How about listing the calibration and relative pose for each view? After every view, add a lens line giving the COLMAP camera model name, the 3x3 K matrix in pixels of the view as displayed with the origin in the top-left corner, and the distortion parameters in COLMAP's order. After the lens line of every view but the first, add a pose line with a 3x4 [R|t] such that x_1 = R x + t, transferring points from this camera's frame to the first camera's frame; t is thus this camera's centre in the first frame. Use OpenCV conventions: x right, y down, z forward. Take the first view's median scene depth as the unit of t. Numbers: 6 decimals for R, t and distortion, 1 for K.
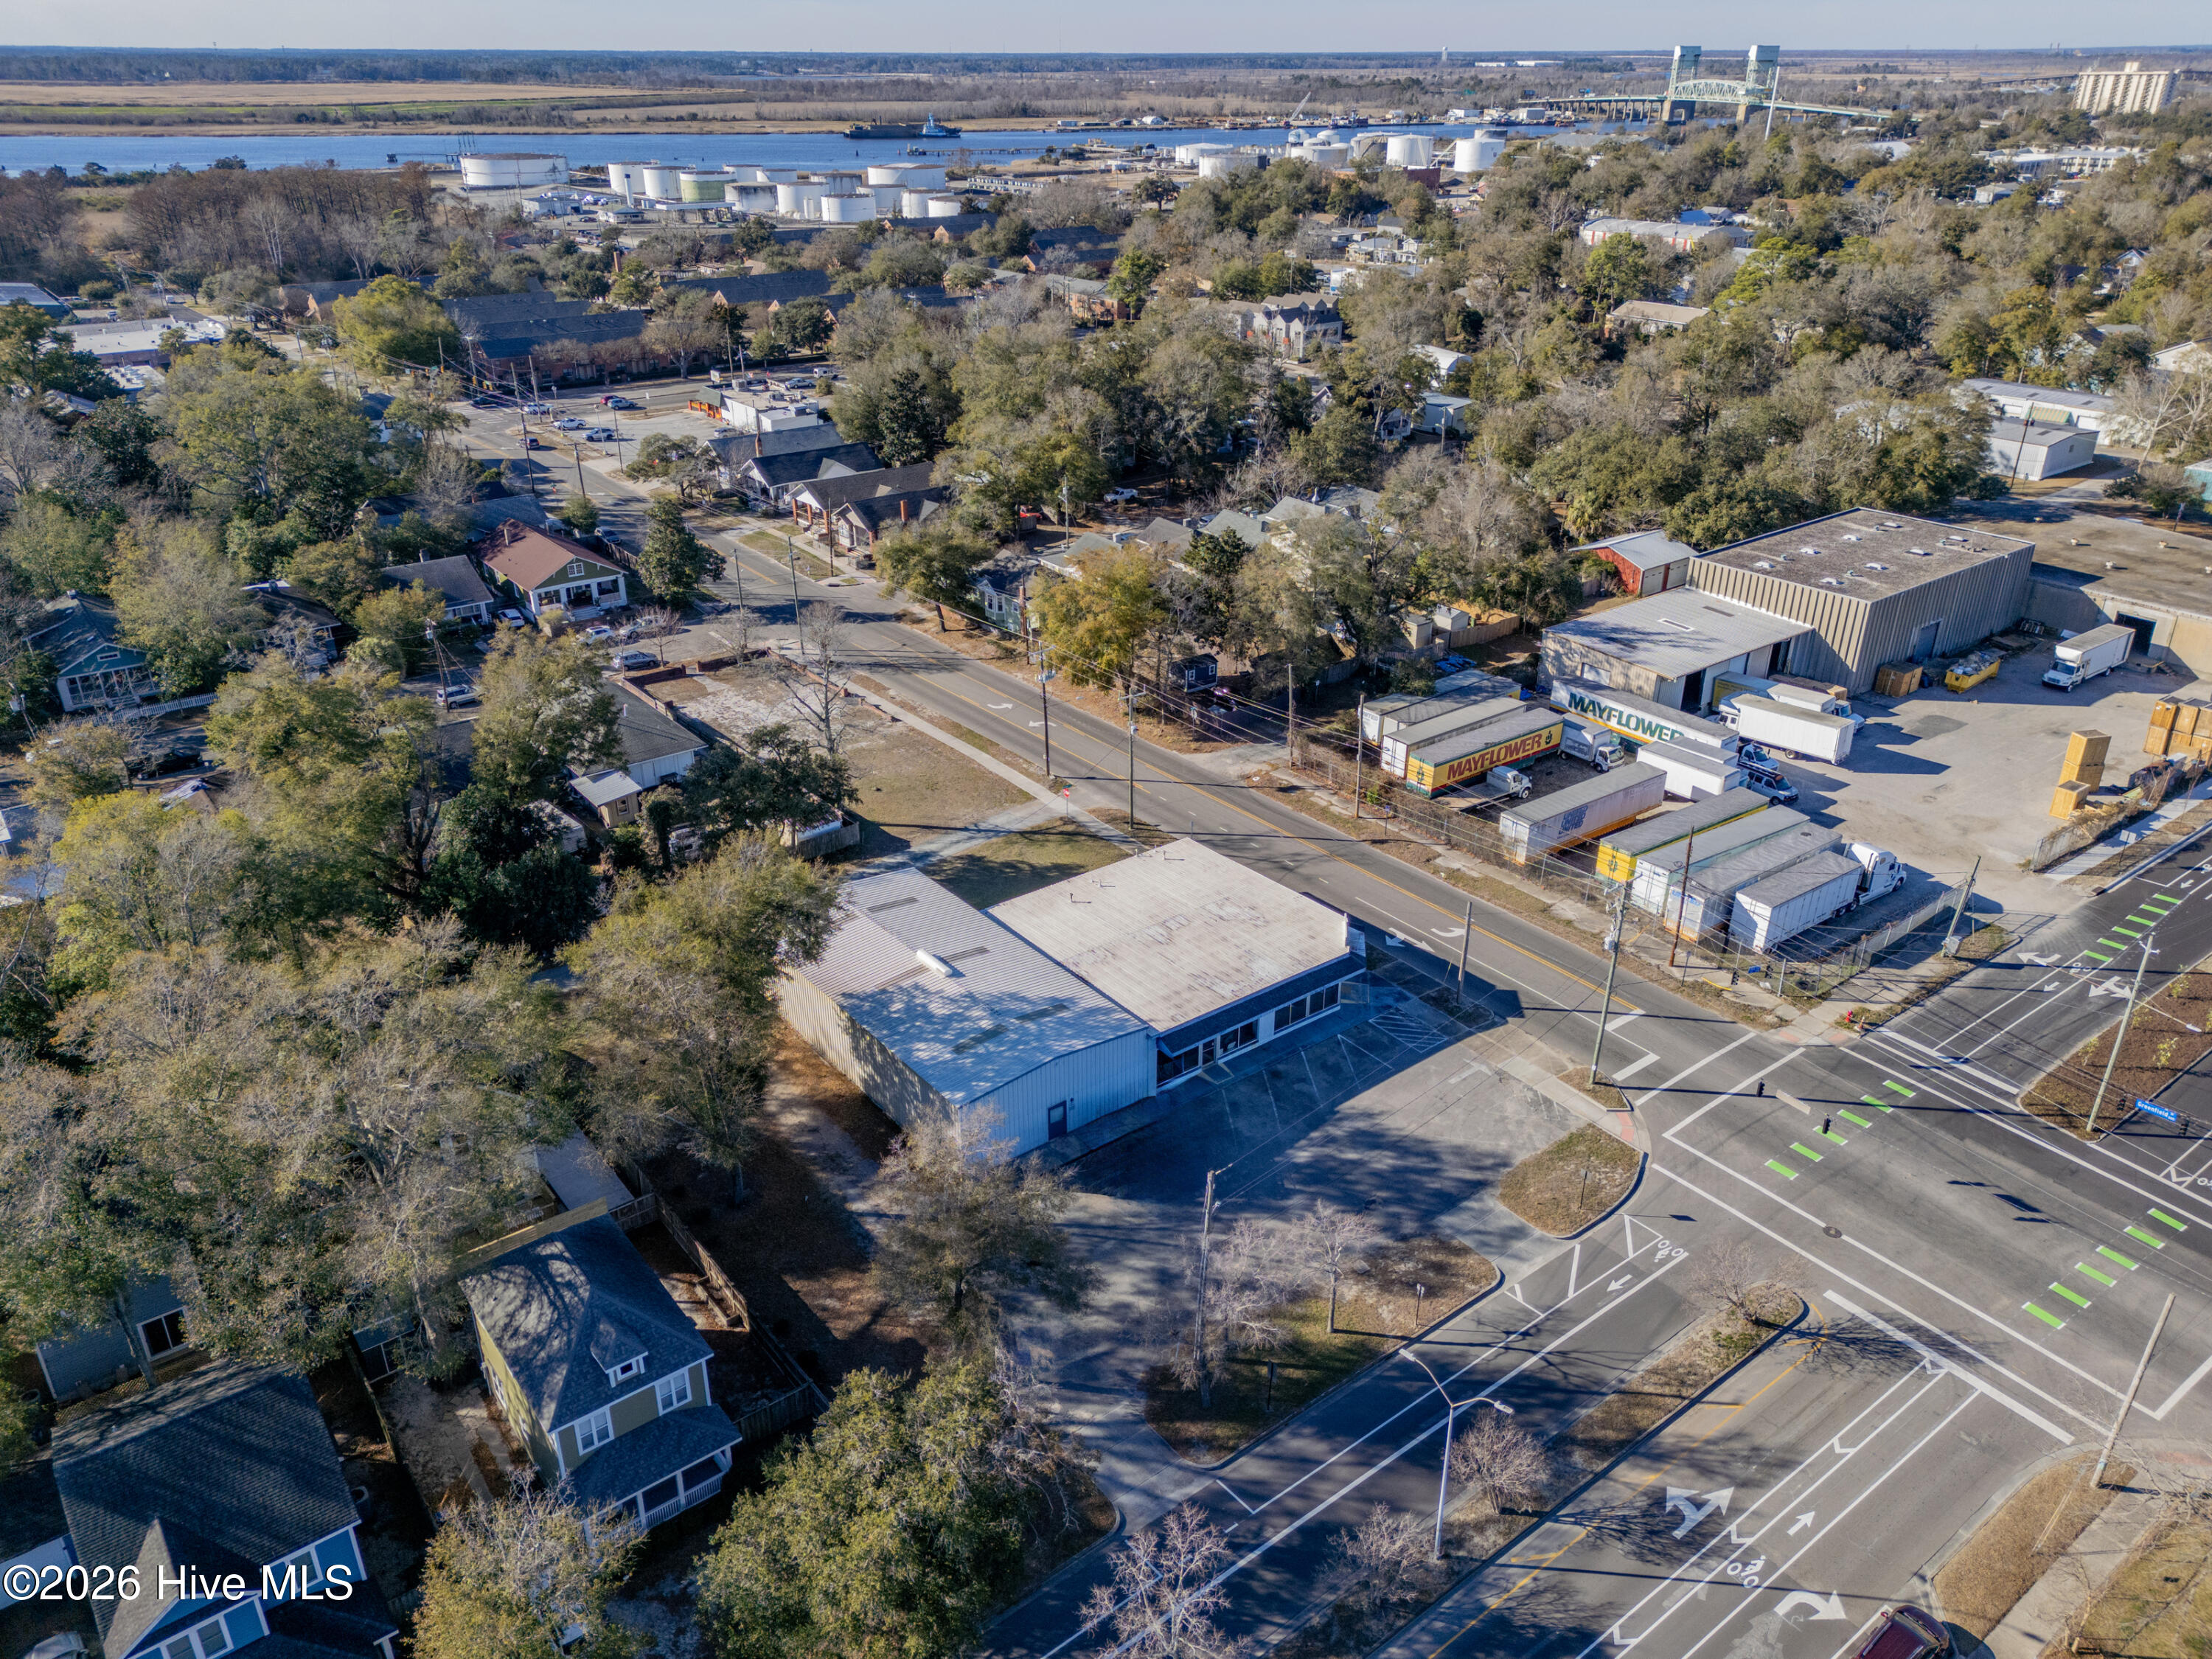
lens RADIAL K [[1572.7, 0, 1106.0], [0, 1572.7, 829.5], [0, 0, 1]] dist [0.083672, -0.081438]
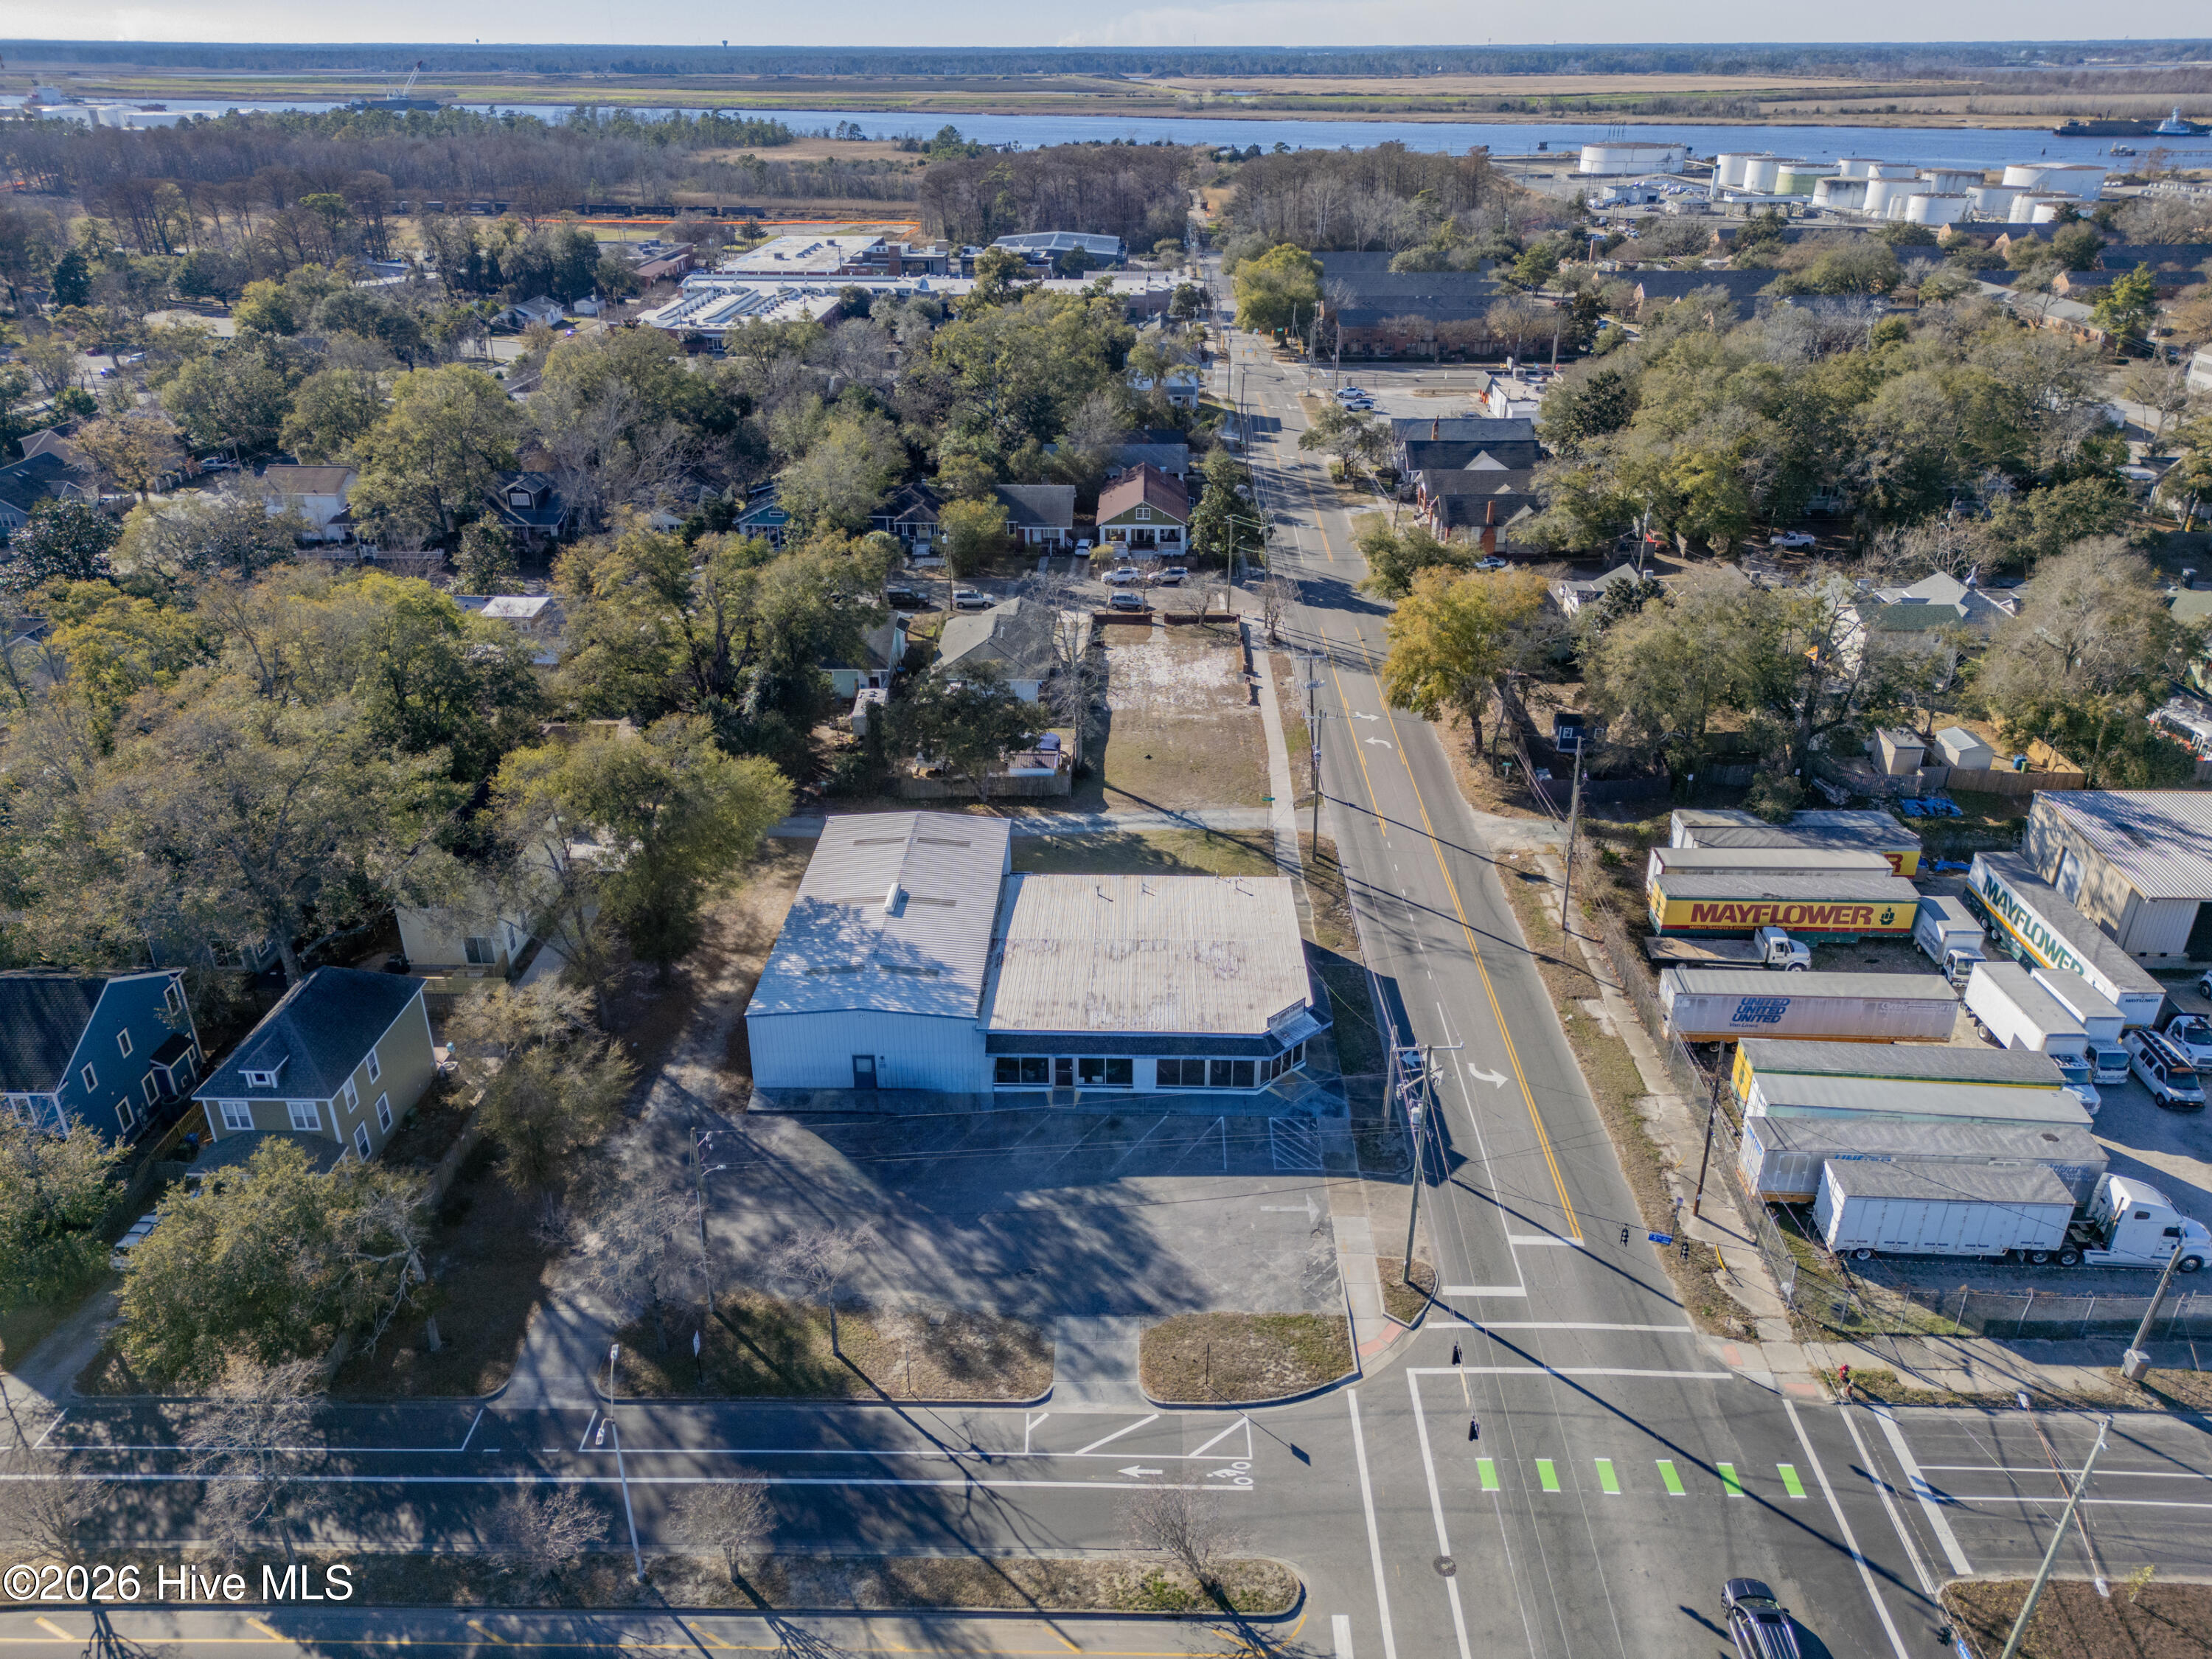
lens RADIAL K [[1572.7, 0, 1106.0], [0, 1572.7, 829.5], [0, 0, 1]] dist [0.083672, -0.081438]
pose [[0.779944, 0.277494, -0.560968, 0.397958], [-0.275306, 0.957072, 0.090663, -0.062985], [0.562045, 0.083726, 0.822858, 0.160095]]
